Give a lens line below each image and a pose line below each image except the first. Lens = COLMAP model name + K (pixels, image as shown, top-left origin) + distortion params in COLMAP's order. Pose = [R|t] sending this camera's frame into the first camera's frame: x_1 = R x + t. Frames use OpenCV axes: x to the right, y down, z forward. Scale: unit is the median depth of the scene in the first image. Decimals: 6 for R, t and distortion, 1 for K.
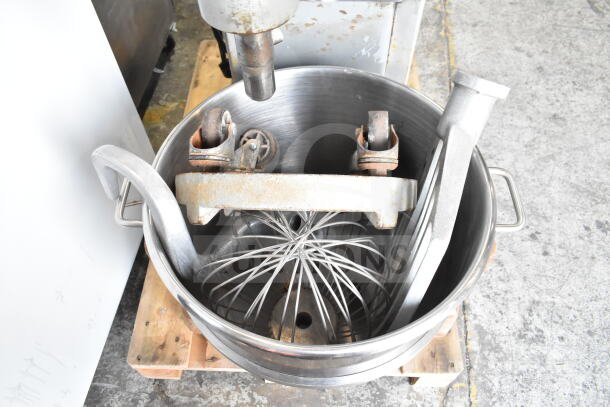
lens RADIAL K [[465.0, 0, 304.6], [0, 465.0, 201.5], [0, 0, 1]] dist [-0.020193, 0.010825]
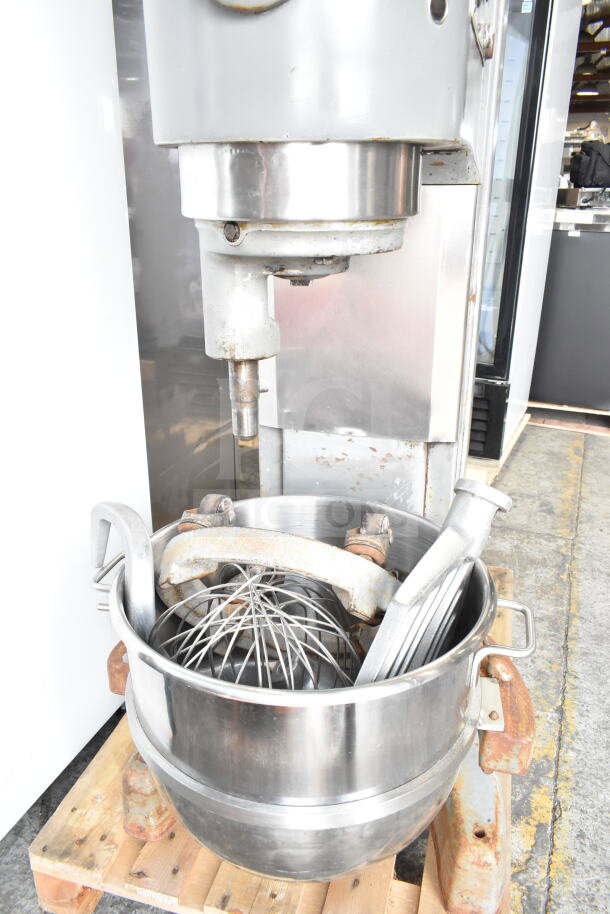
lens RADIAL K [[696.8, 0, 302.1], [0, 696.8, 457.9], [0, 0, 1]] dist [-0.020193, 0.010825]
pose [[0.969939, 0.101189, -0.221314, 0.187516], [-0.208853, 0.812911, -0.543651, 0.315705], [0.124897, 0.573530, 0.809607, -0.153738]]
